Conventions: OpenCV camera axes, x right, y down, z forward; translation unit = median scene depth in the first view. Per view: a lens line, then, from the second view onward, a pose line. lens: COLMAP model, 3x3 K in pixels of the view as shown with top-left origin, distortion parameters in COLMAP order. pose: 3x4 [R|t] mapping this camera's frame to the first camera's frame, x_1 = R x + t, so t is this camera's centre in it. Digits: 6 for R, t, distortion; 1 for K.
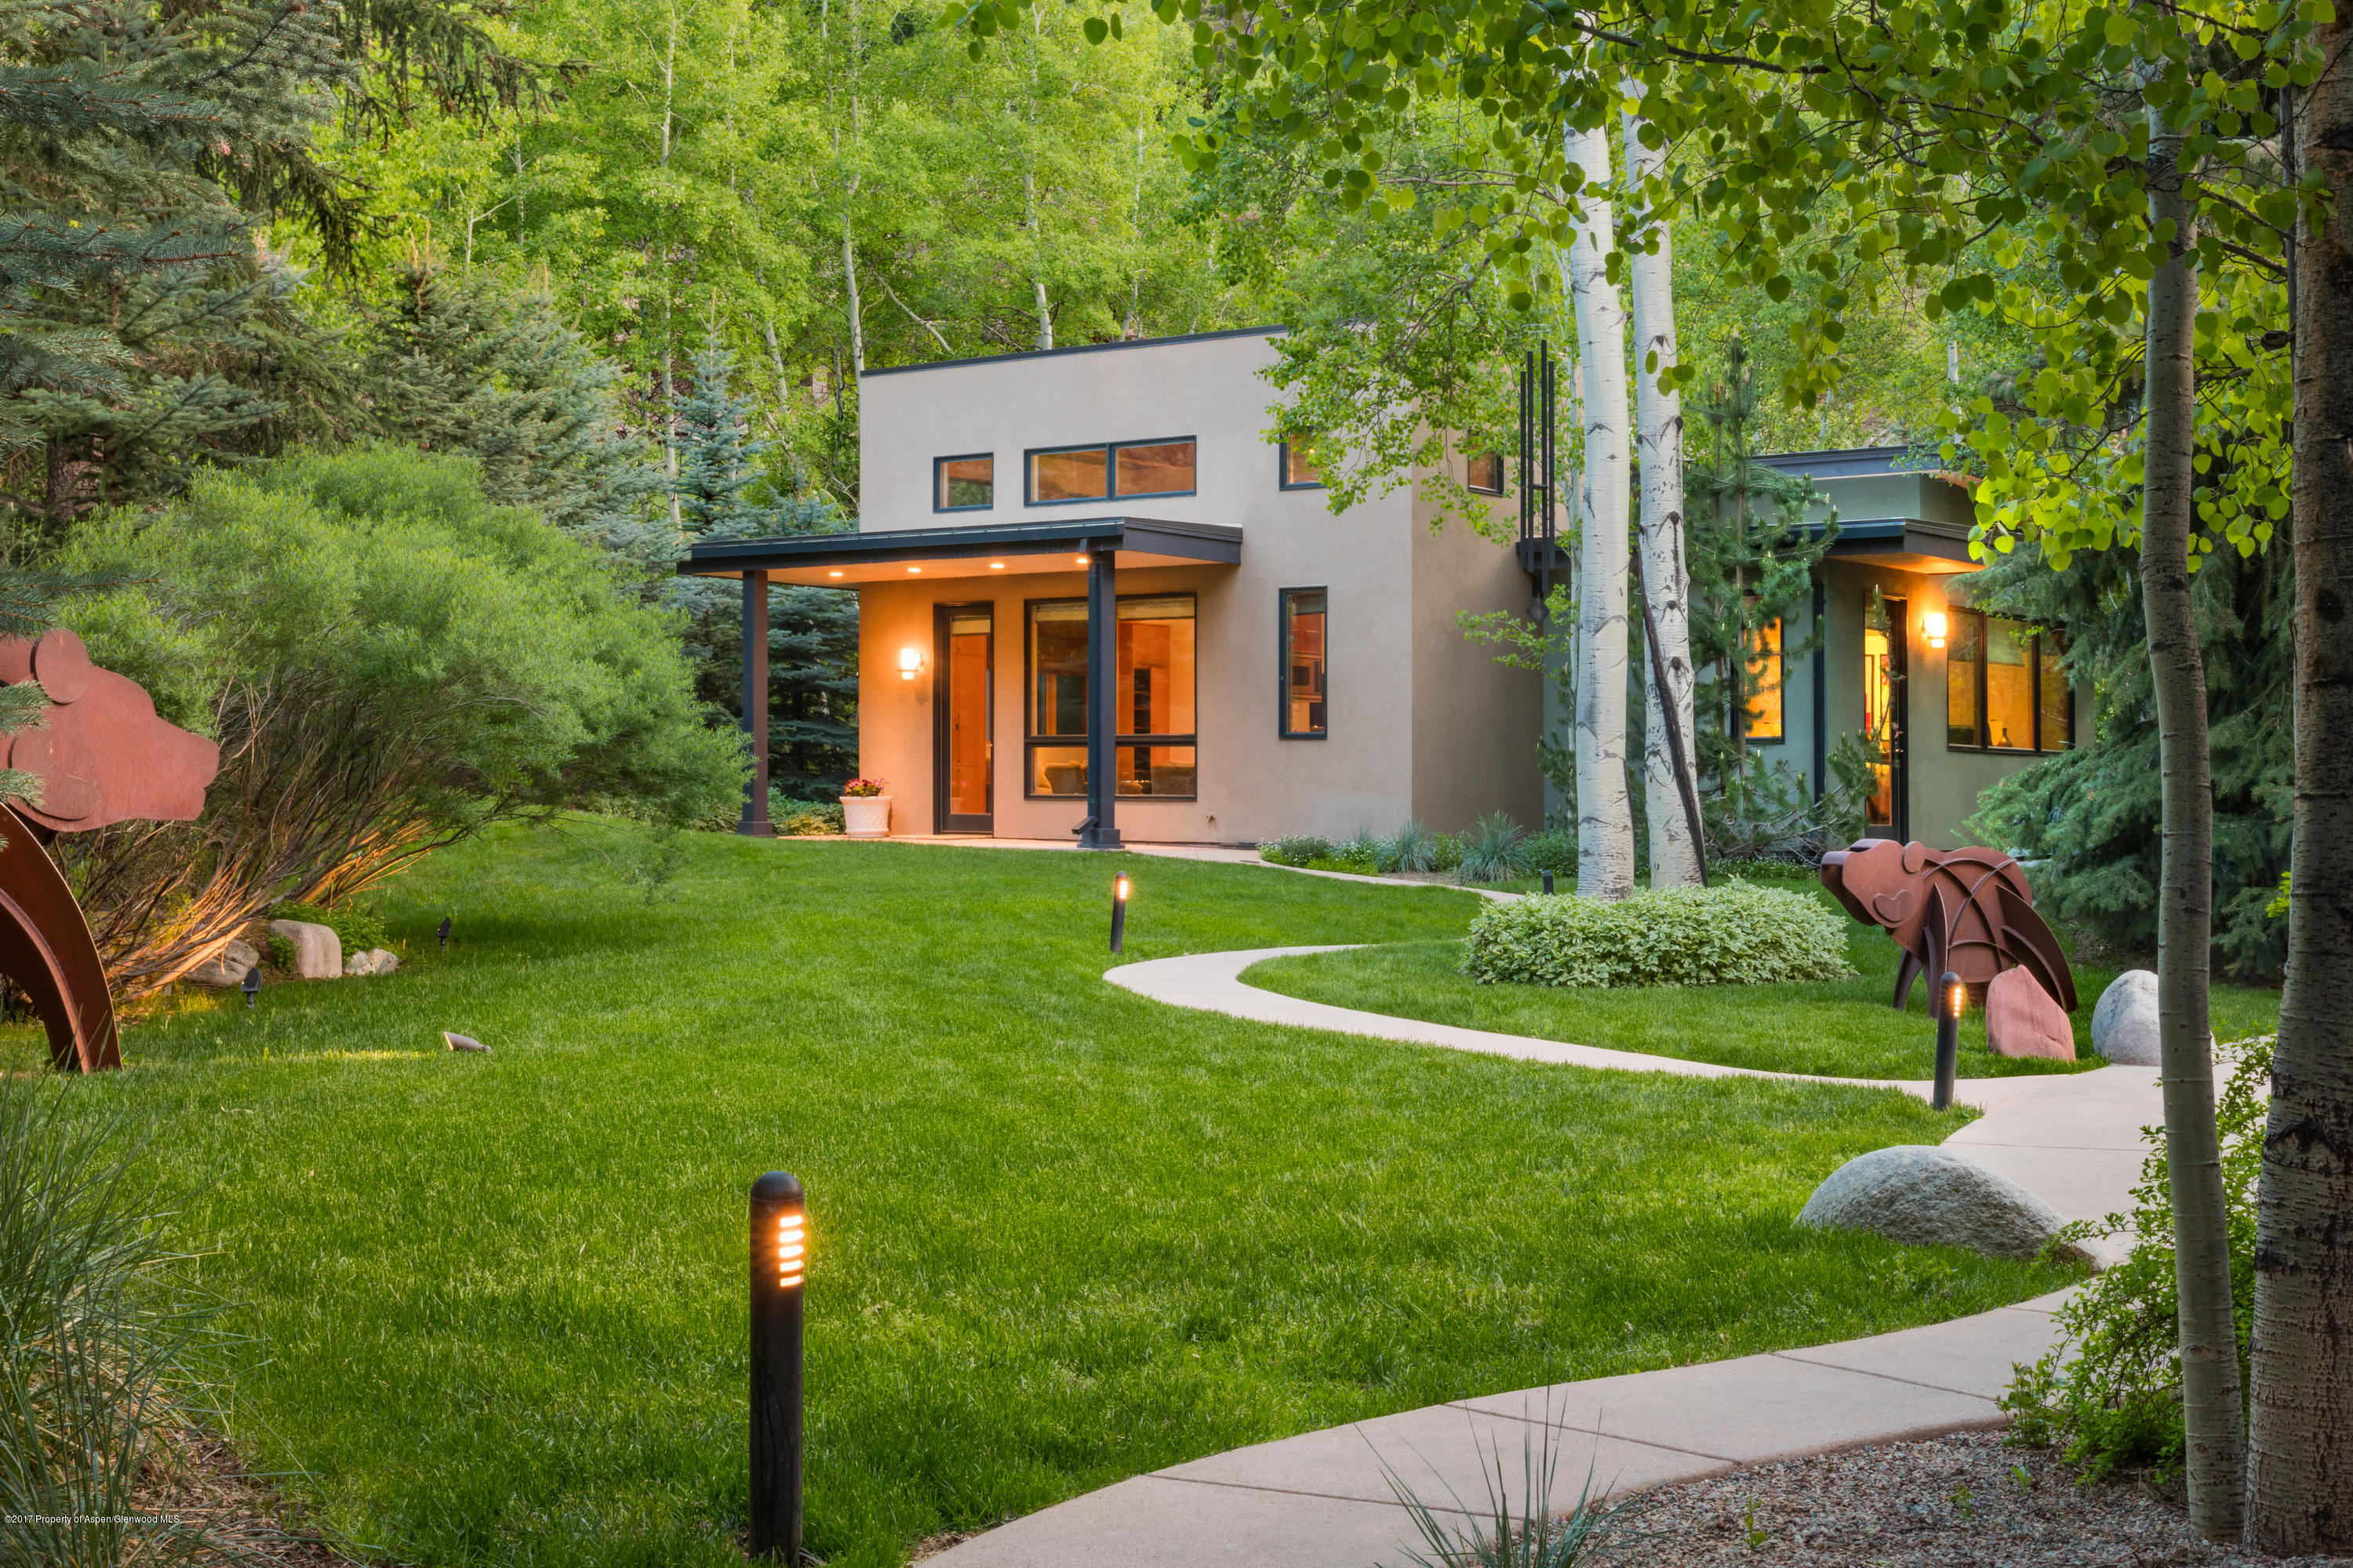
lens RADIAL K [[2315.8, 0, 1171.6], [0, 2315.8, 761.9], [0, 0, 1]] dist [0.030906, 0.000000]
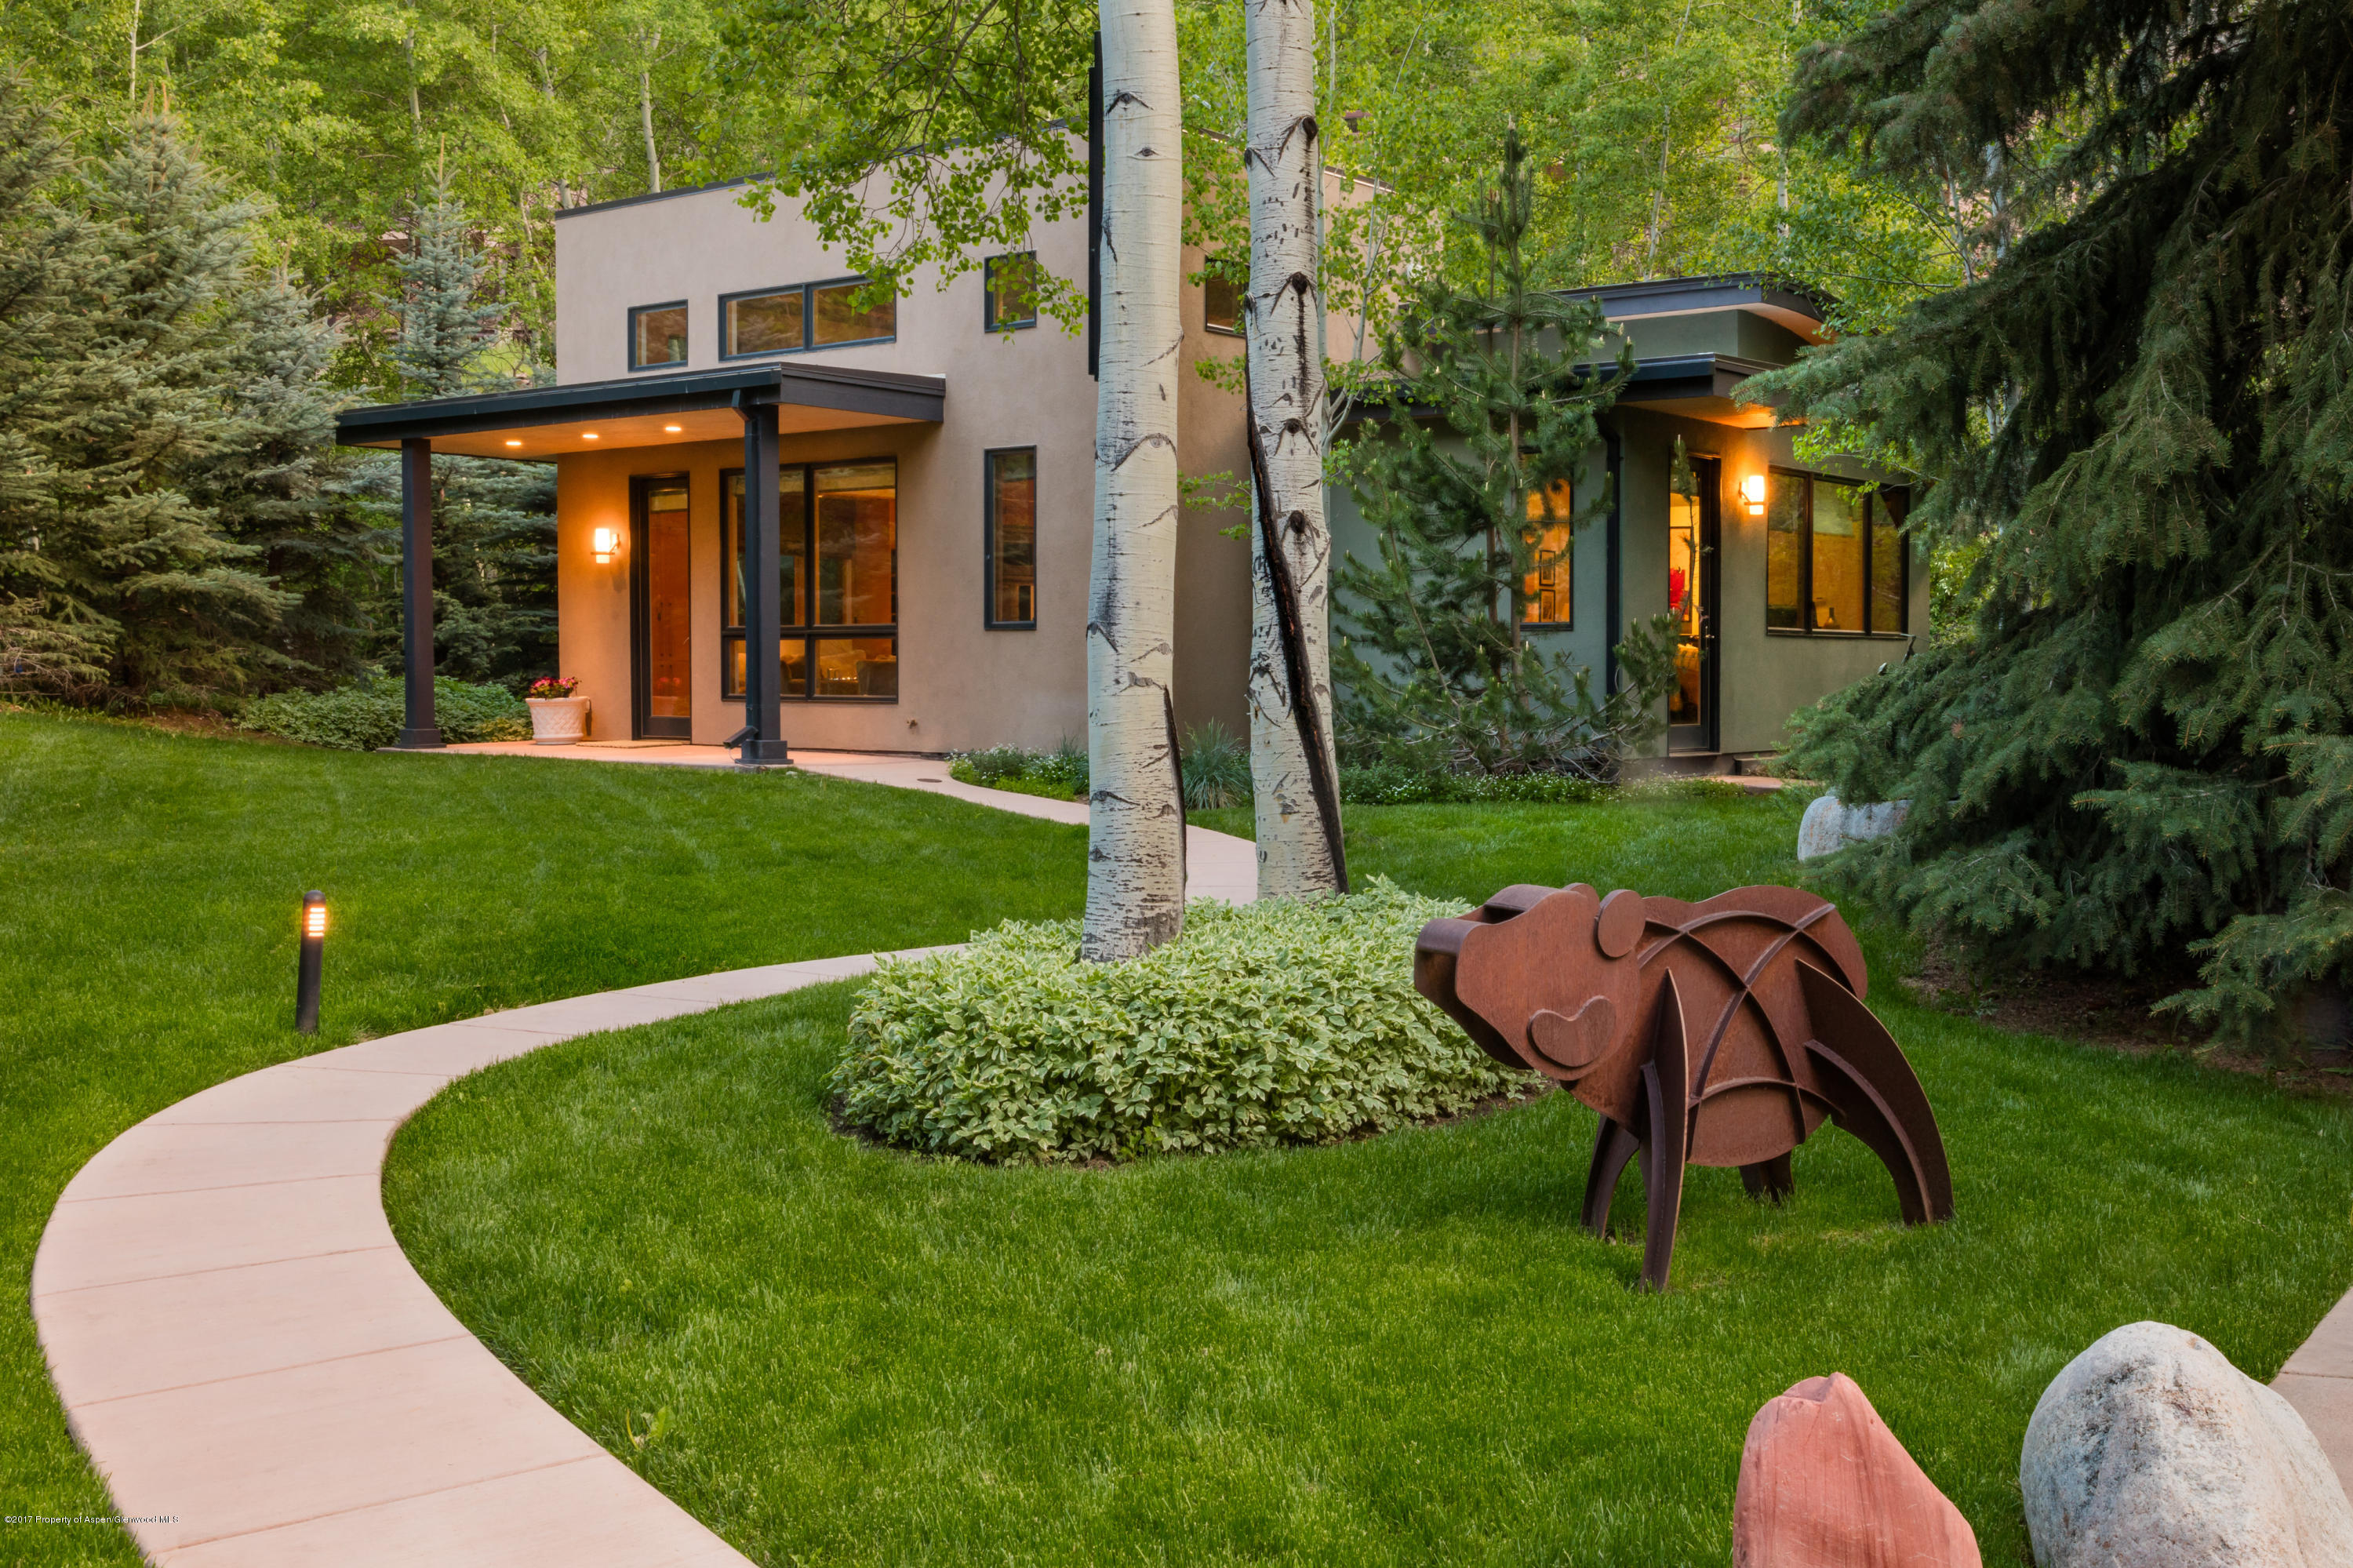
lens RADIAL K [[2043.2, 0, 1177.7], [0, 2043.2, 797.6], [0, 0, 1]] dist [-0.015636, 0.017902]
pose [[0.999393, -0.012707, 0.032428, 0.108065], [0.010105, 0.996809, 0.079187, -0.008430], [-0.033331, -0.078811, 0.996332, 0.296501]]
